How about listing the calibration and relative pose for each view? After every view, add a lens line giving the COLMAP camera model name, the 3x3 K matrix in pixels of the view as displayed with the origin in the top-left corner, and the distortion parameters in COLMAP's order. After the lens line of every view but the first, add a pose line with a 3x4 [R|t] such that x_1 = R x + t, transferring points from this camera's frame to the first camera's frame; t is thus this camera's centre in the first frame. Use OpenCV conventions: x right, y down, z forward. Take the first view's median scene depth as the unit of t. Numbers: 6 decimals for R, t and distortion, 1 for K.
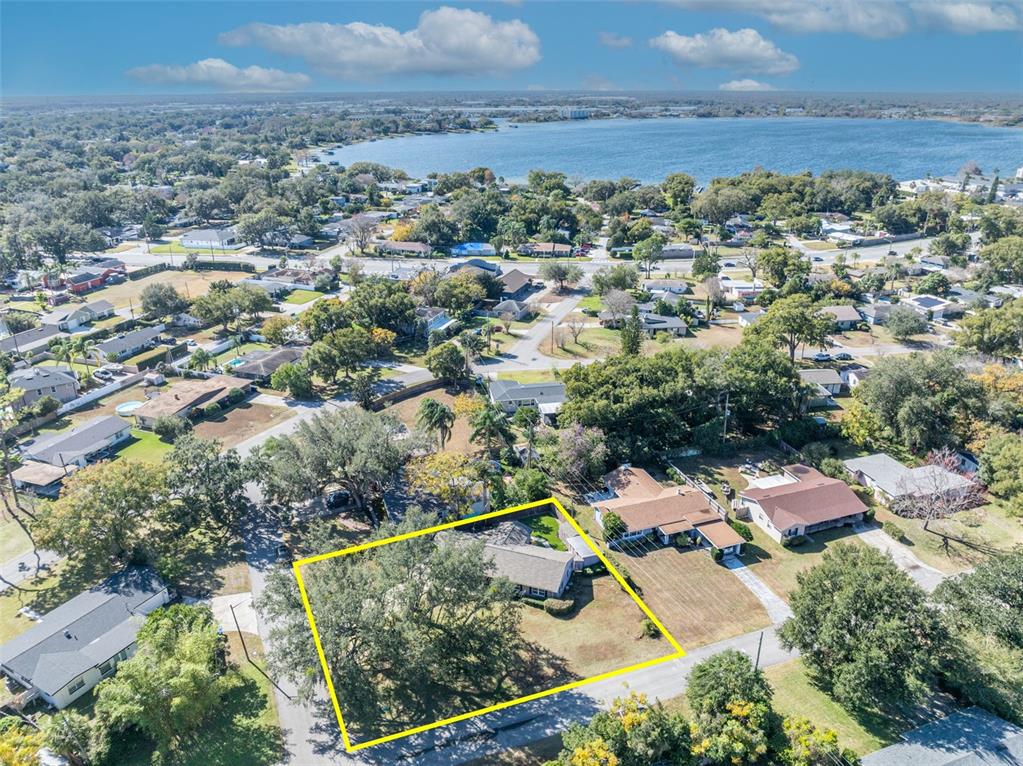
lens RADIAL K [[717.7, 0, 511.5], [0, 717.7, 383.0], [0, 0, 1]] dist [-0.042283, 0.012710]
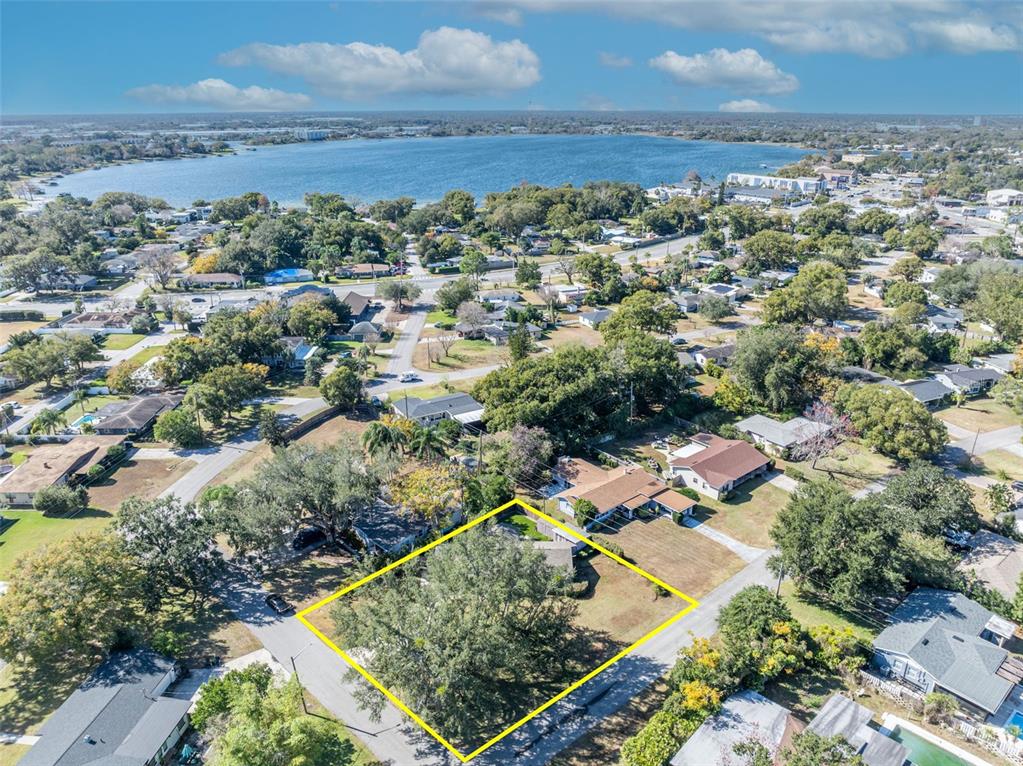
lens RADIAL K [[717.7, 0, 511.5], [0, 717.7, 383.0], [0, 0, 1]] dist [-0.042283, 0.012710]
pose [[0.935854, -0.122470, 0.330422, -0.160023], [0.130757, 0.991410, -0.002880, -0.002457], [-0.327231, 0.045900, 0.943829, 0.000192]]
